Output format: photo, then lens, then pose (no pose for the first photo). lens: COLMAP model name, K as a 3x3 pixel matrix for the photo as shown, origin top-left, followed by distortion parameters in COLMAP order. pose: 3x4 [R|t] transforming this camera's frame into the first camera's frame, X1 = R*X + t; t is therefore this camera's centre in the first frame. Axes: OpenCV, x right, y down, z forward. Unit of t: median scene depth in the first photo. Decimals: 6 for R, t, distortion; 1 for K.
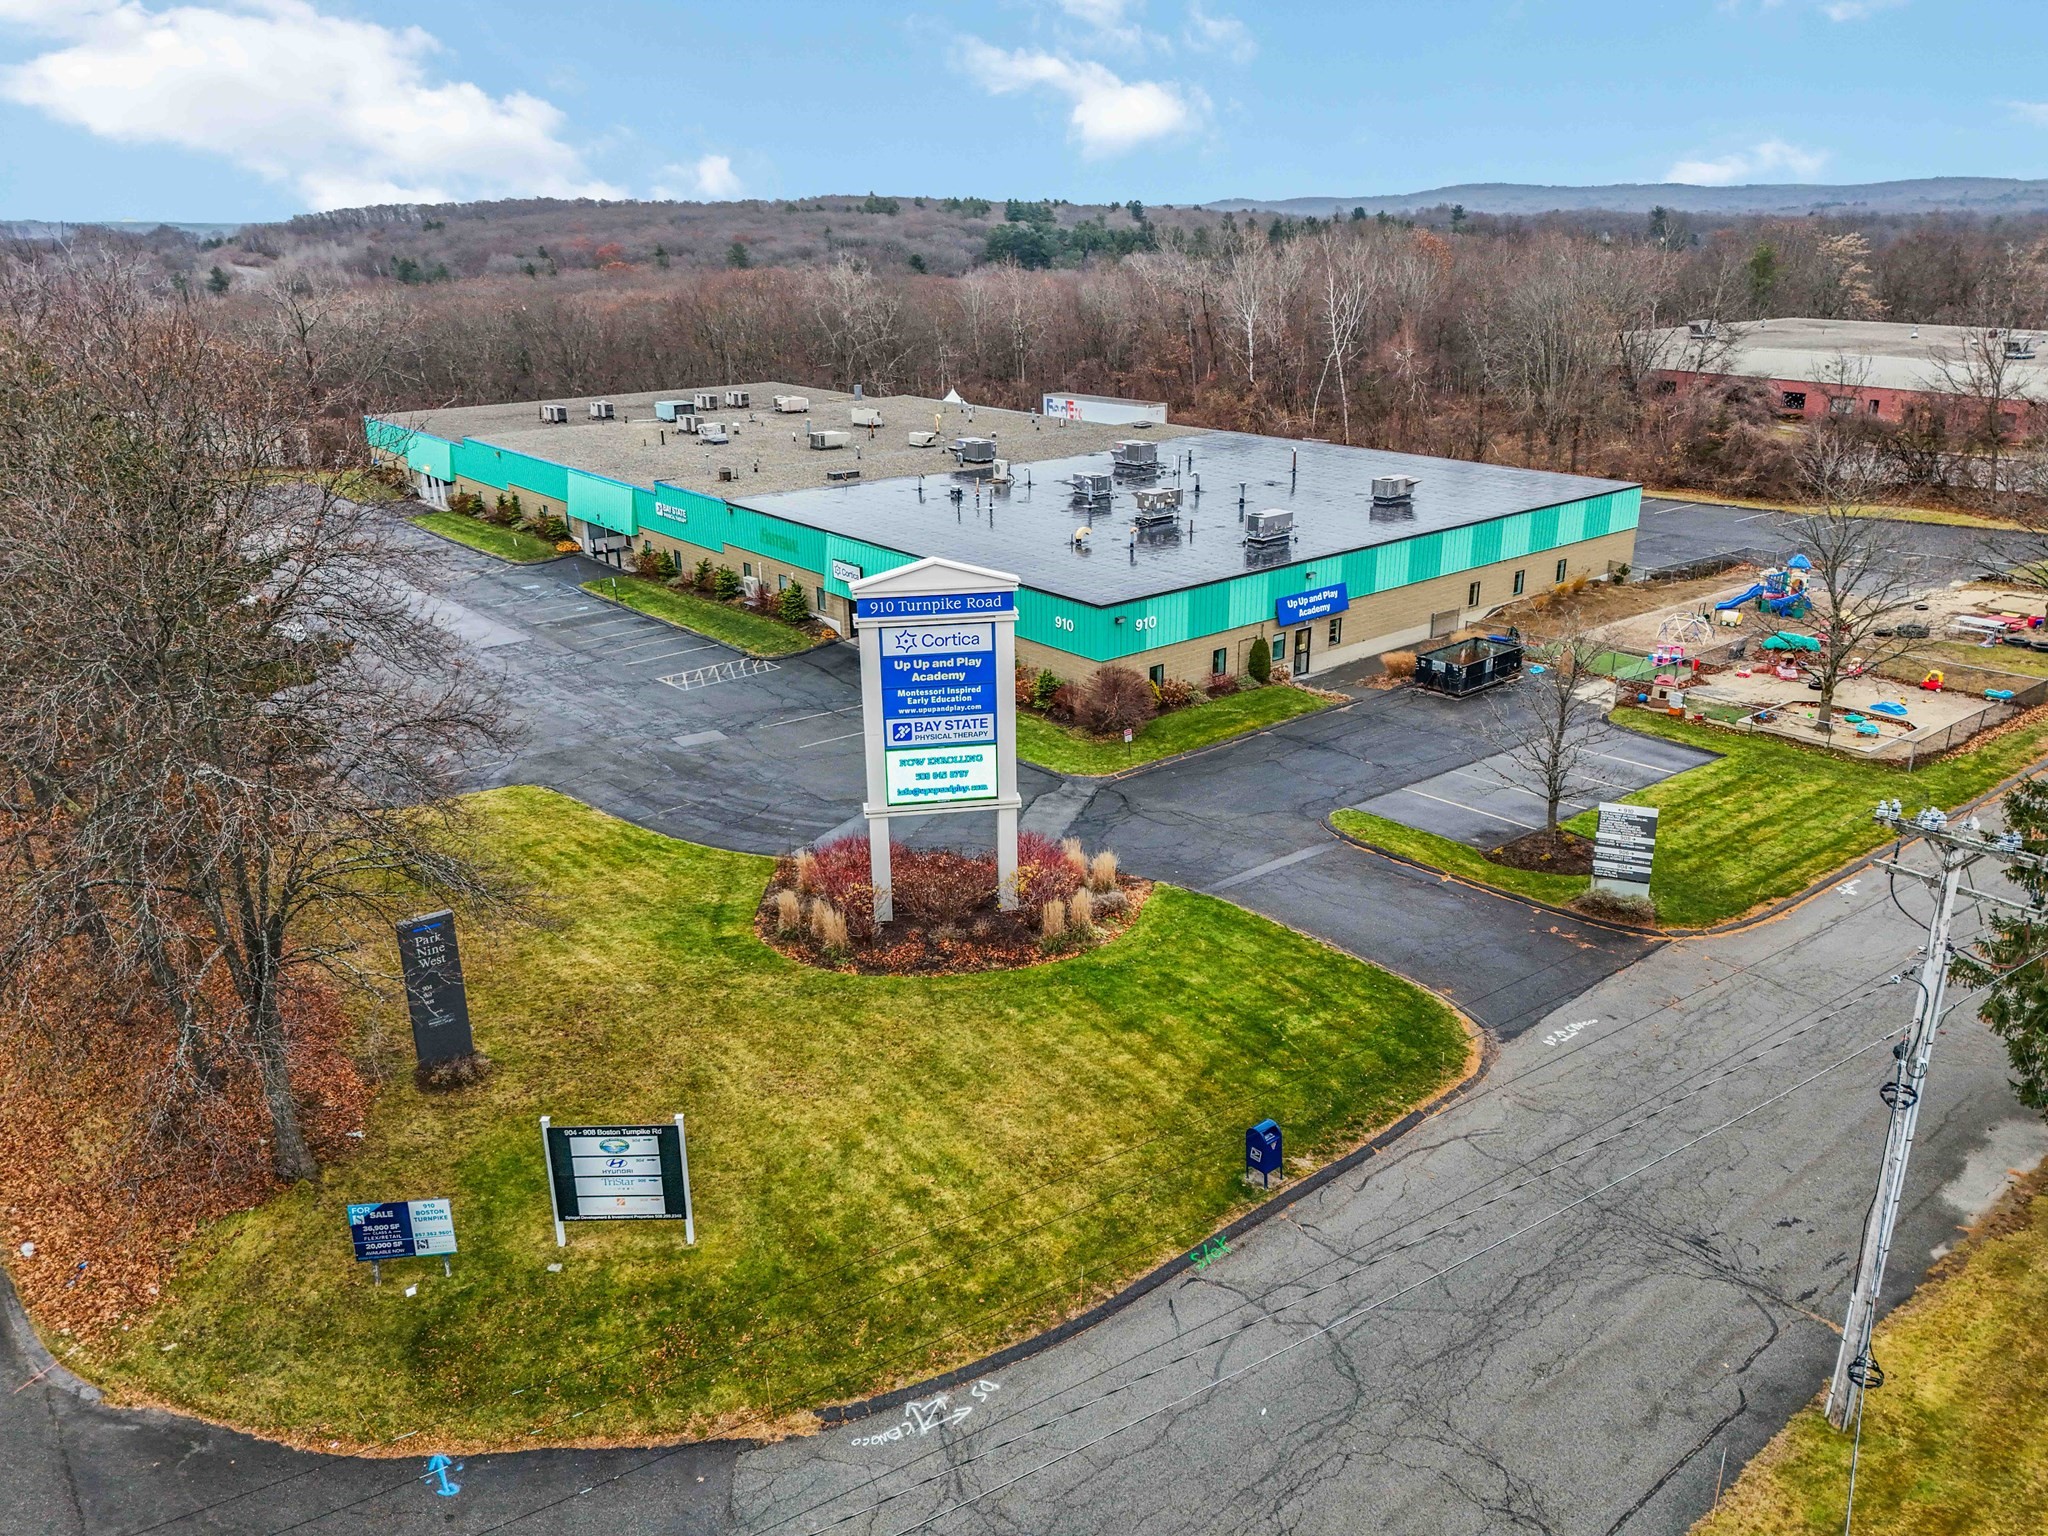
lens RADIAL K [[1489.0, 0, 1024.0], [0, 1489.0, 768.0], [0, 0, 1]] dist [0.079864, -0.072421]
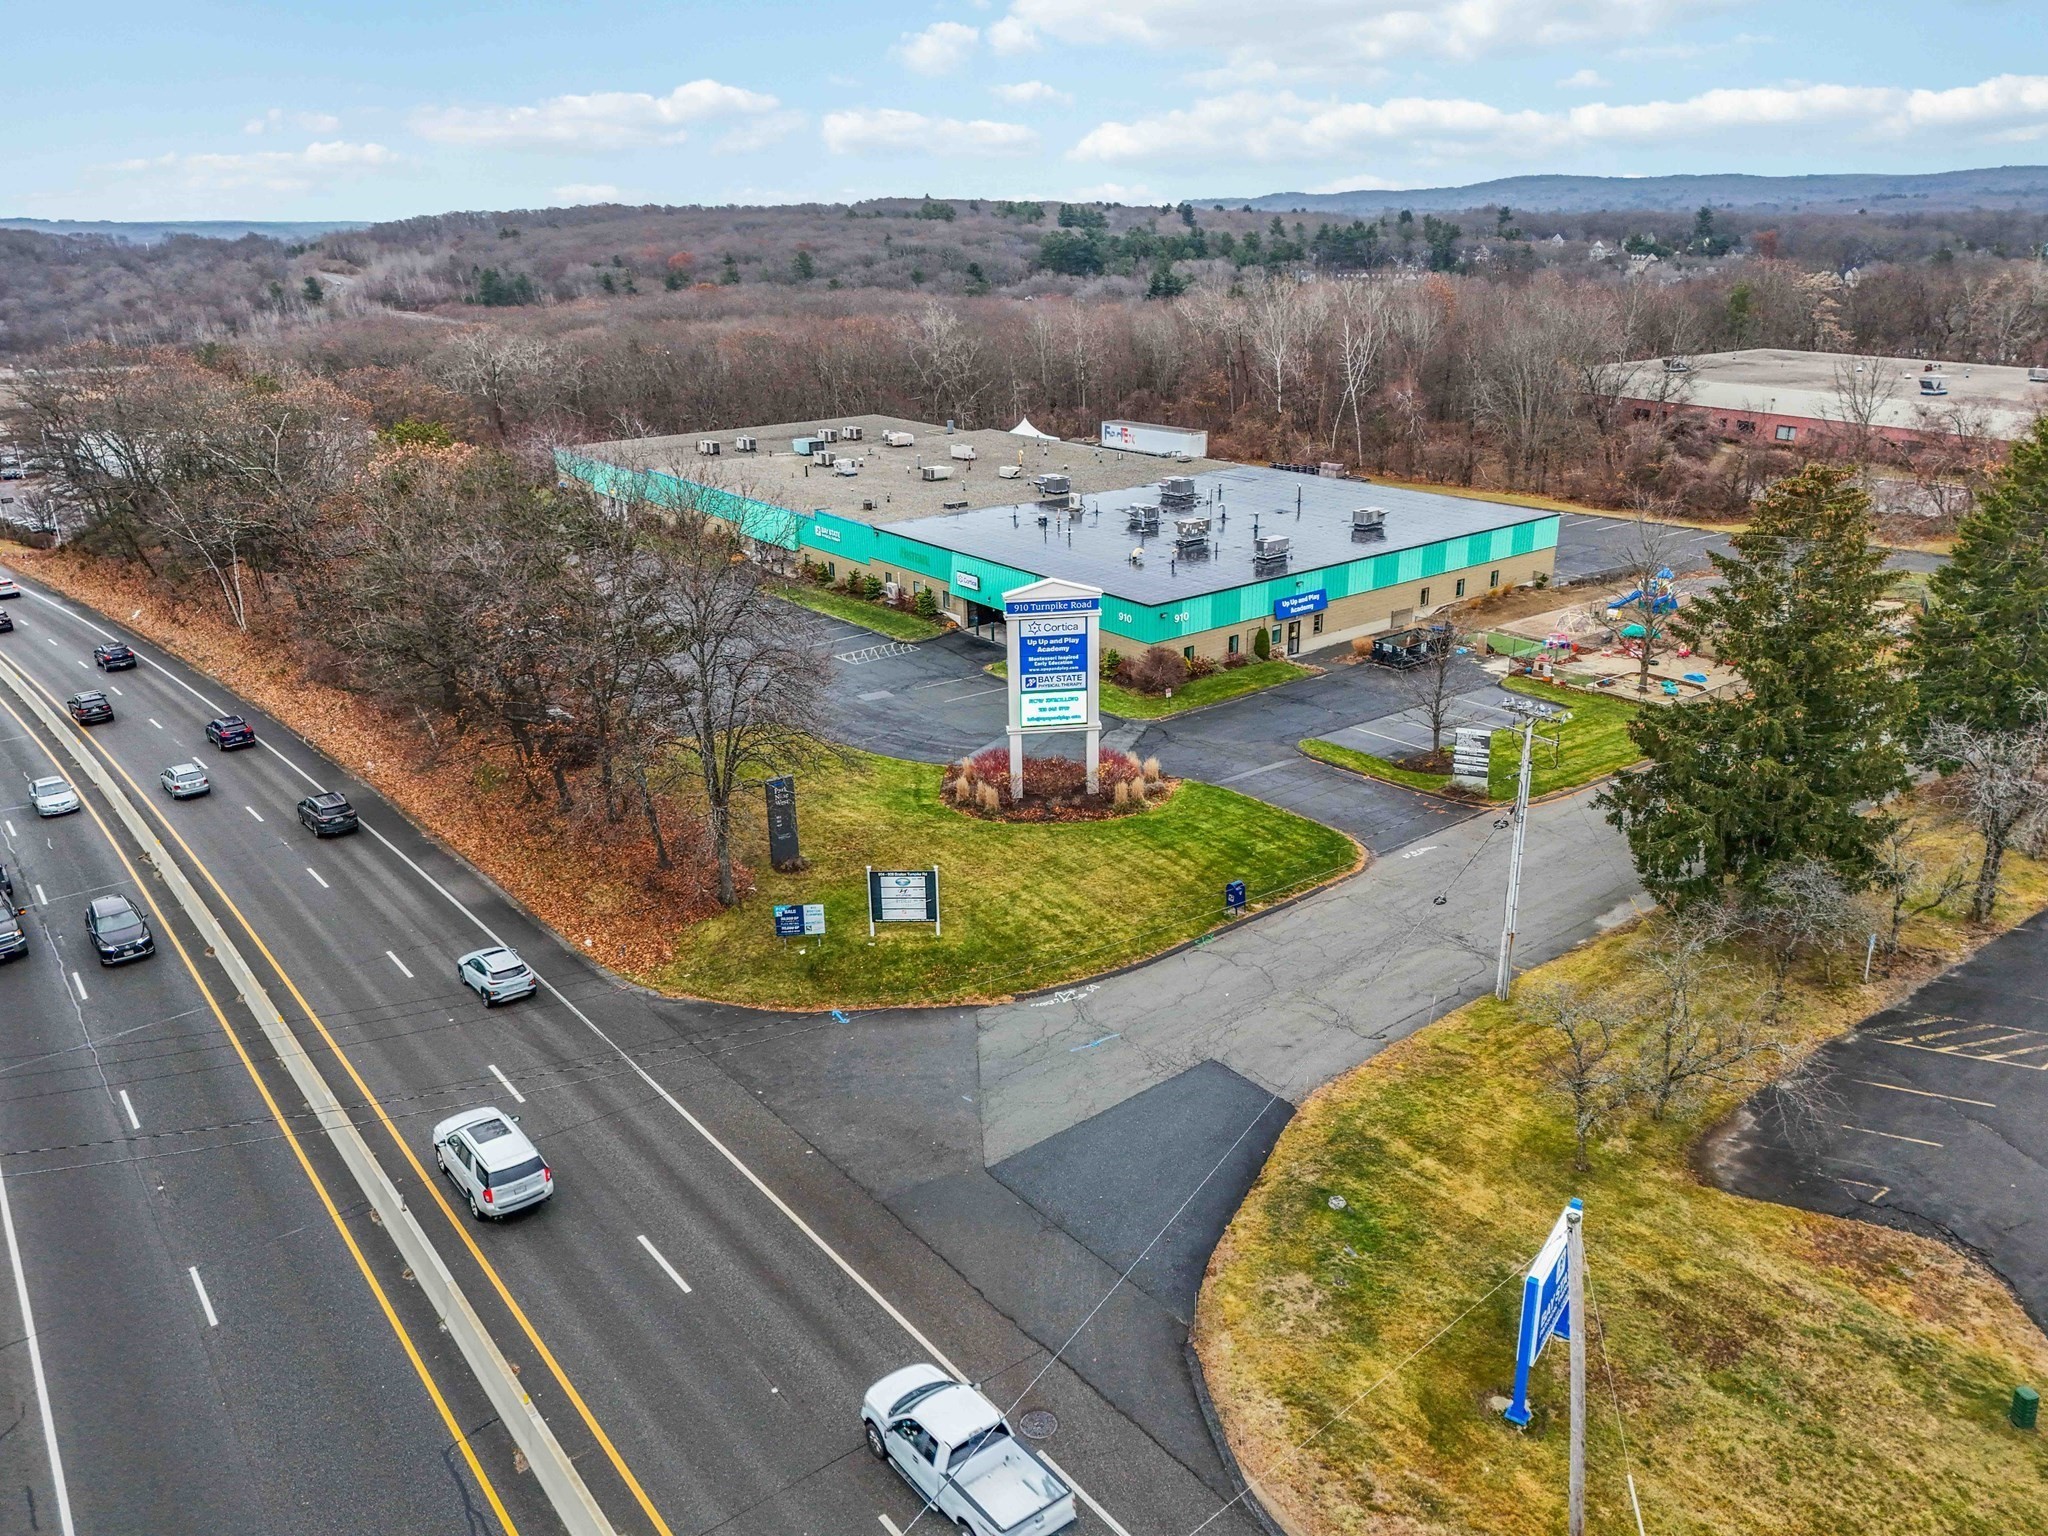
lens RADIAL K [[1489.0, 0, 1024.0], [0, 1489.0, 768.0], [0, 0, 1]] dist [0.079864, -0.072421]
pose [[0.999477, 0.005544, -0.031846, -0.025247], [-0.005418, 0.999977, 0.004040, 0.045721], [0.031867, -0.003865, 0.999485, -0.469053]]
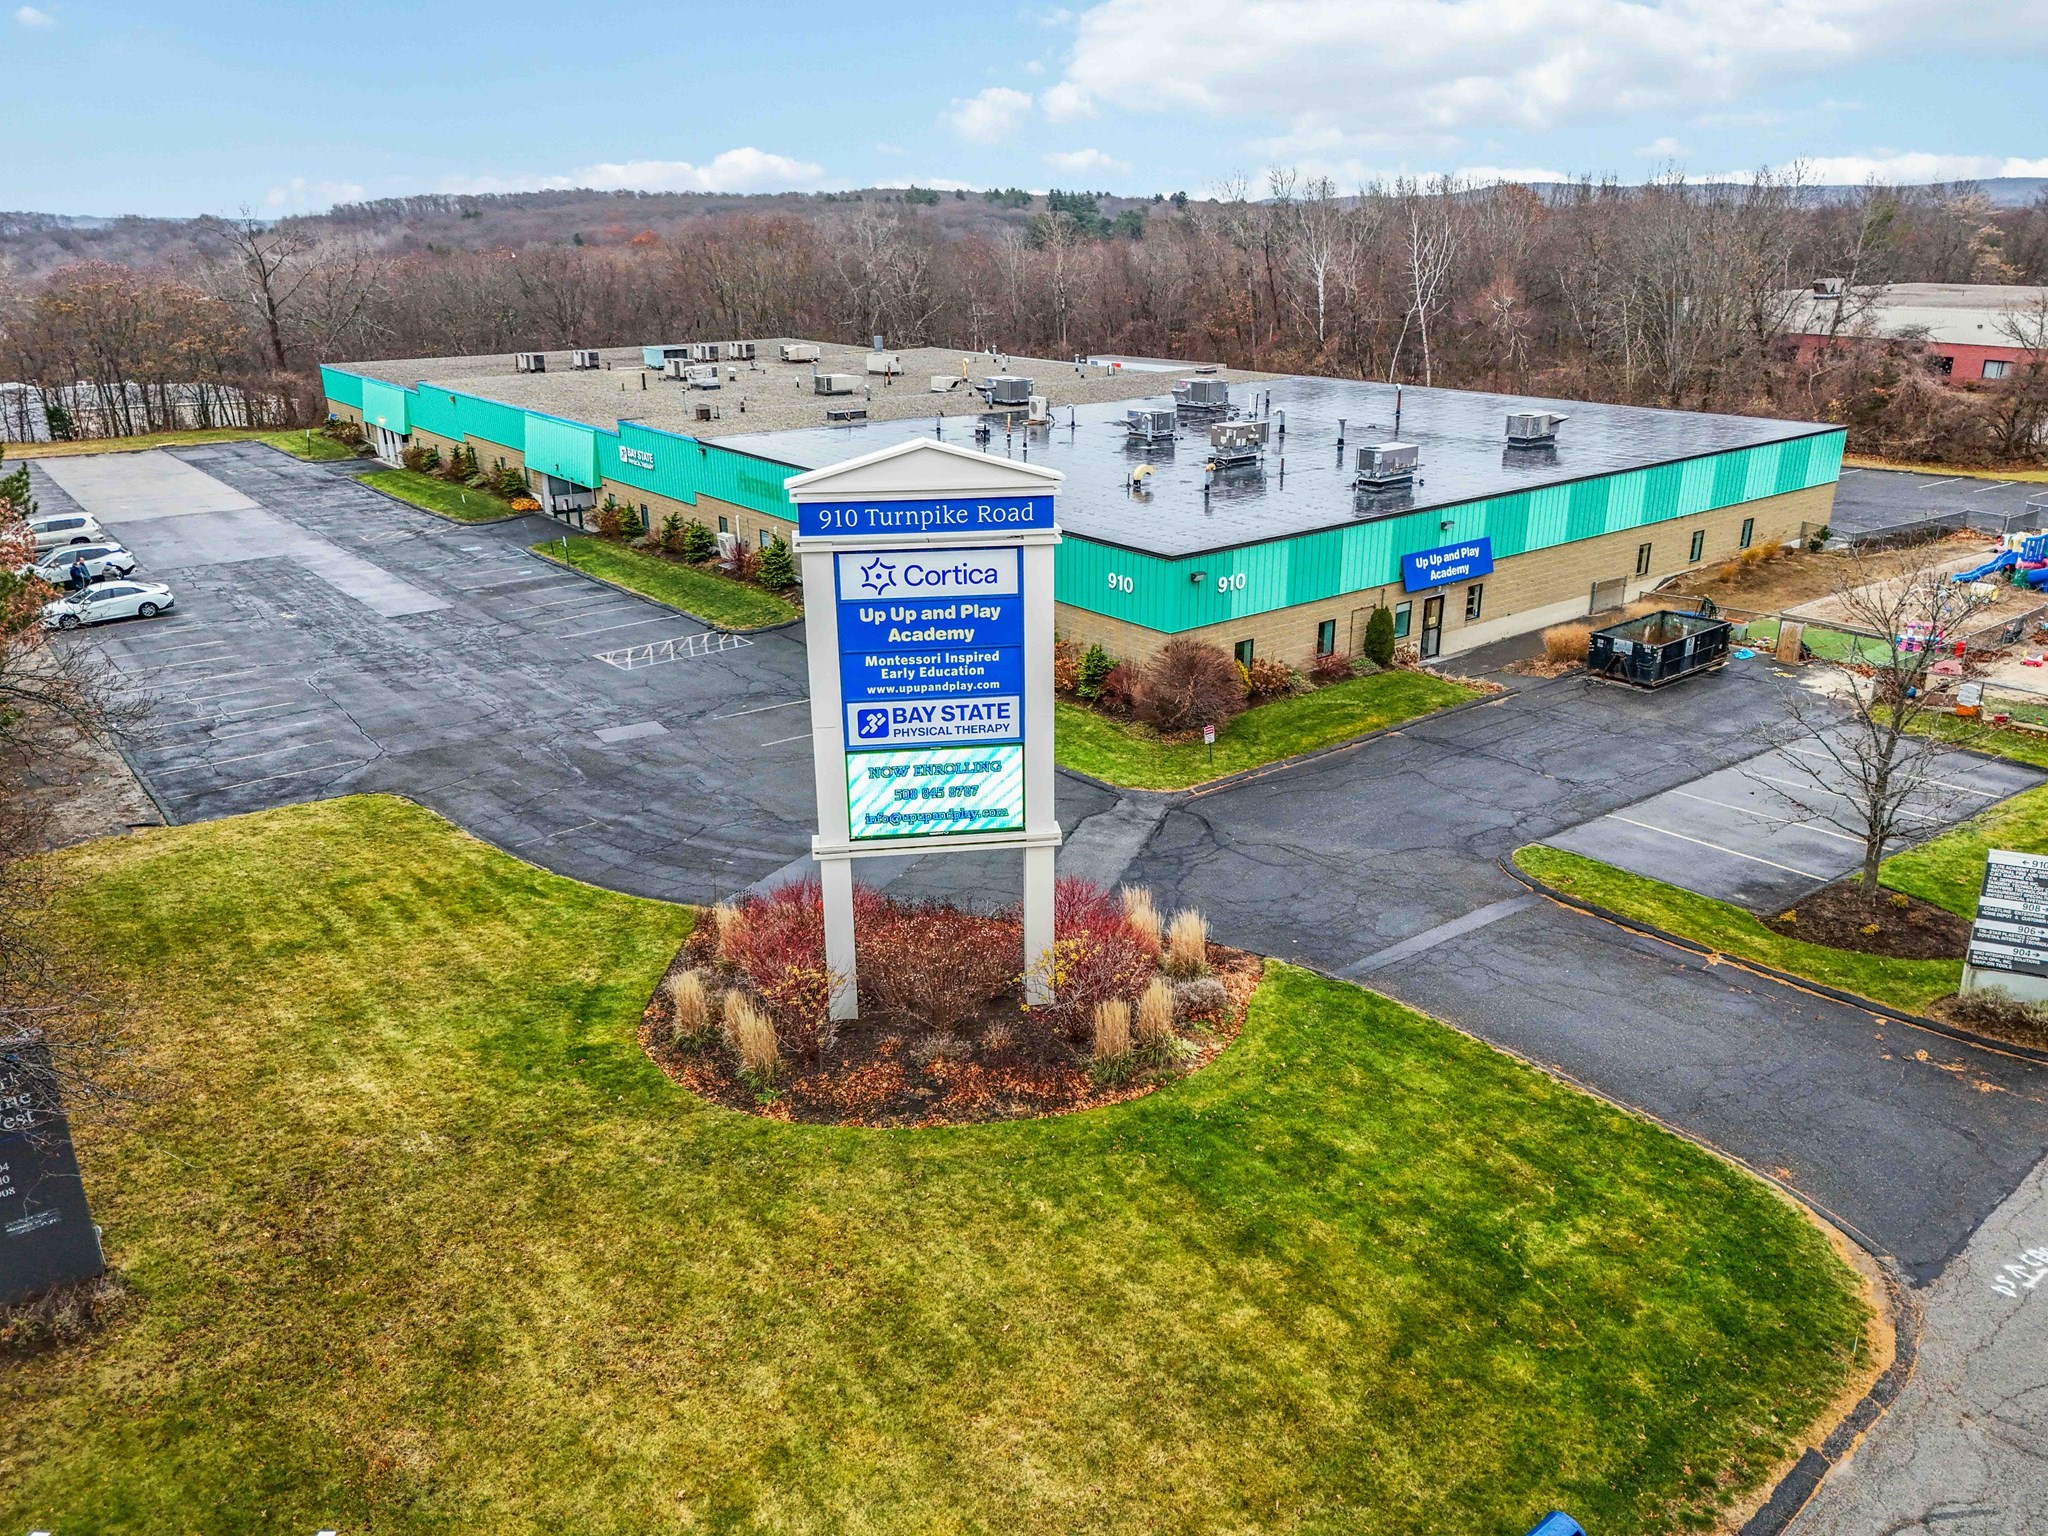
lens RADIAL K [[1484.3, 0, 1026.2], [0, 1484.3, 782.0], [0, 0, 1]] dist [0.069744, -0.055460]
pose [[0.999686, 0.012365, -0.021813, -0.002550], [-0.012158, 0.999880, 0.009575, -0.004521], [0.021928, -0.009307, 0.999716, 0.266260]]
